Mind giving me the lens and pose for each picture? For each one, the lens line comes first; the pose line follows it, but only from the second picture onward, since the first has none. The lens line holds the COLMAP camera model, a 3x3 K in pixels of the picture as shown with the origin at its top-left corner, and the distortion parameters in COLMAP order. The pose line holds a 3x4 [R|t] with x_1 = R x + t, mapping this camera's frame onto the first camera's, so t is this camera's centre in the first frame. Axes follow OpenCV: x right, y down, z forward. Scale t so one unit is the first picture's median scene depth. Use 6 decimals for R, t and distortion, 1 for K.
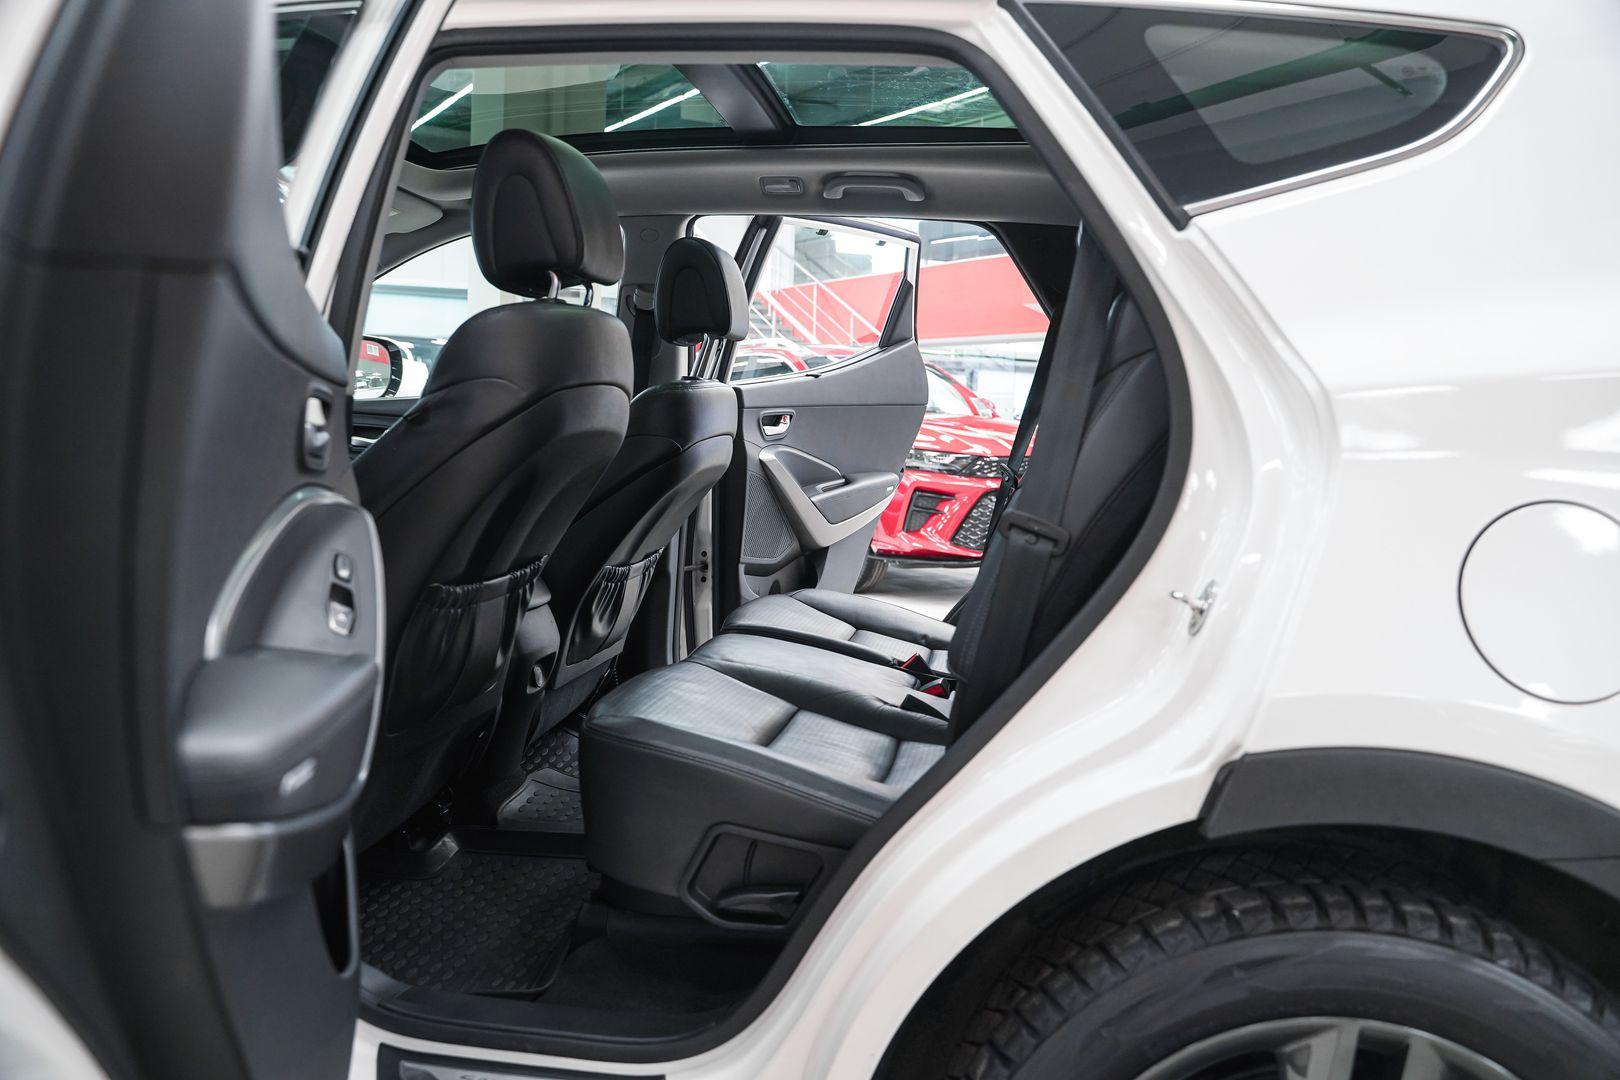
lens RADIAL K [[1327.2, 0, 810.0], [0, 1327.2, 540.0], [0, 0, 1]] dist [-0.118910, 0.097036]
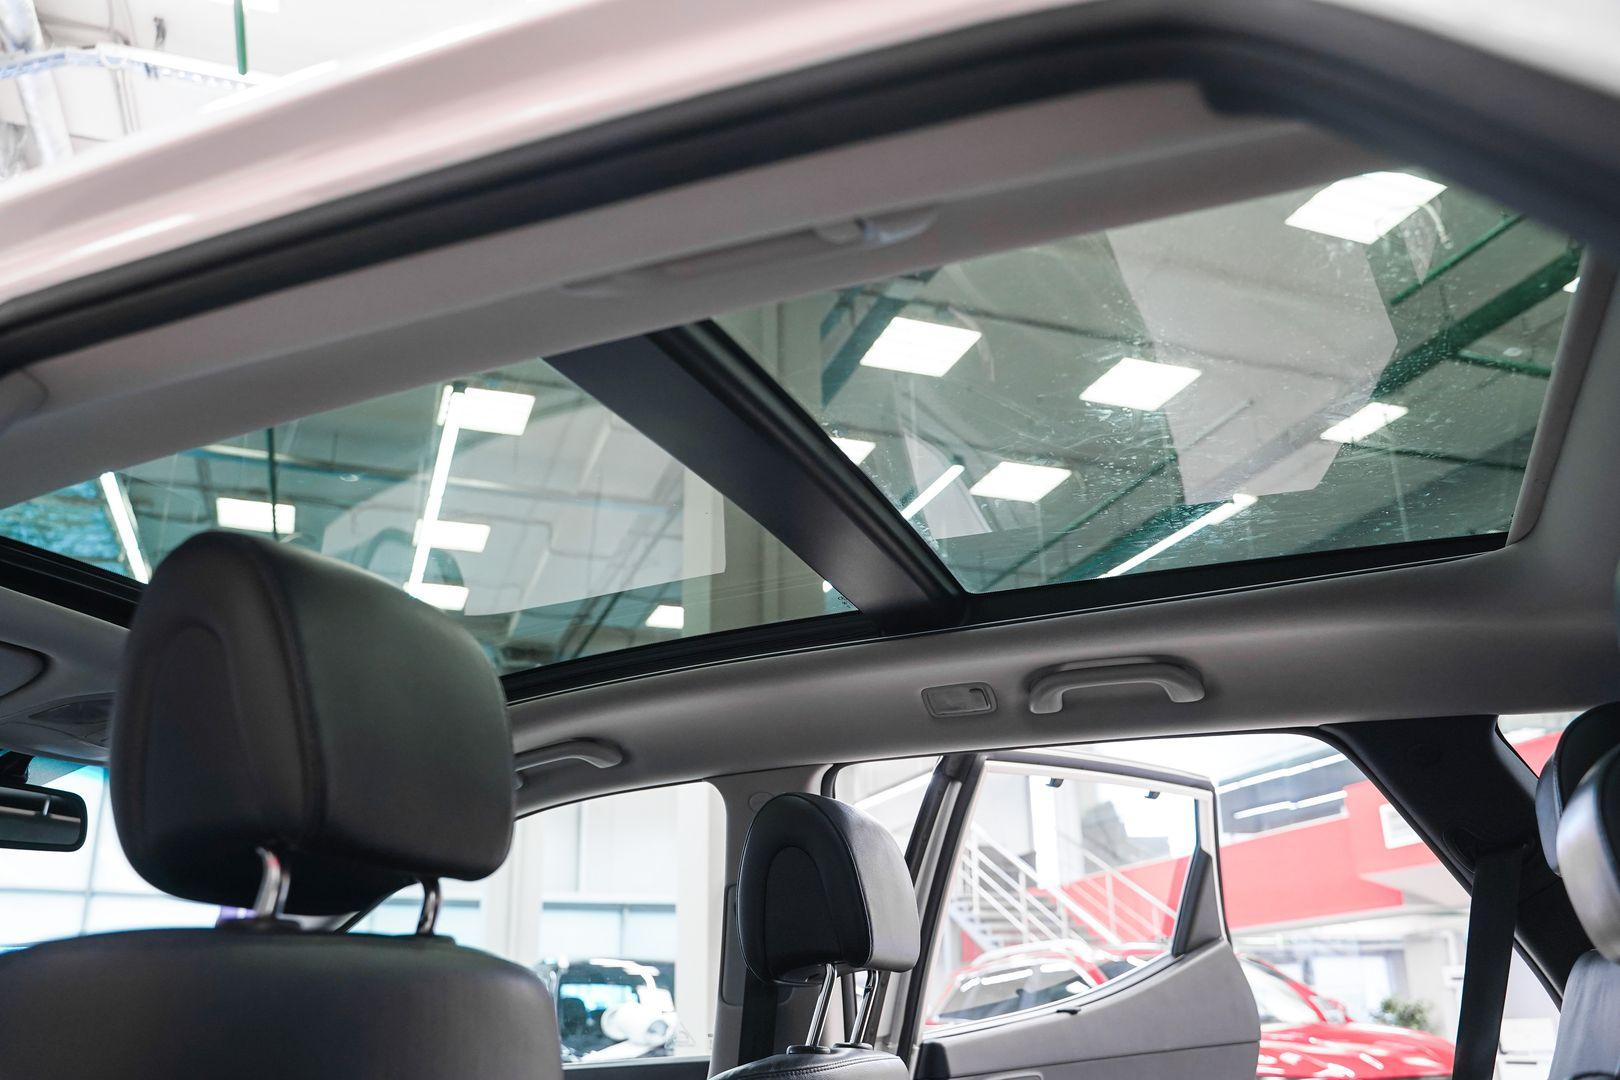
lens RADIAL K [[1327.2, 0, 810.0], [0, 1327.2, 540.0], [0, 0, 1]] dist [-0.118910, 0.097036]
pose [[0.973382, -0.119548, -0.195540, 0.028980], [0.022637, 0.899160, -0.437034, -0.053922], [0.228068, 0.420975, 0.877932, 0.314057]]
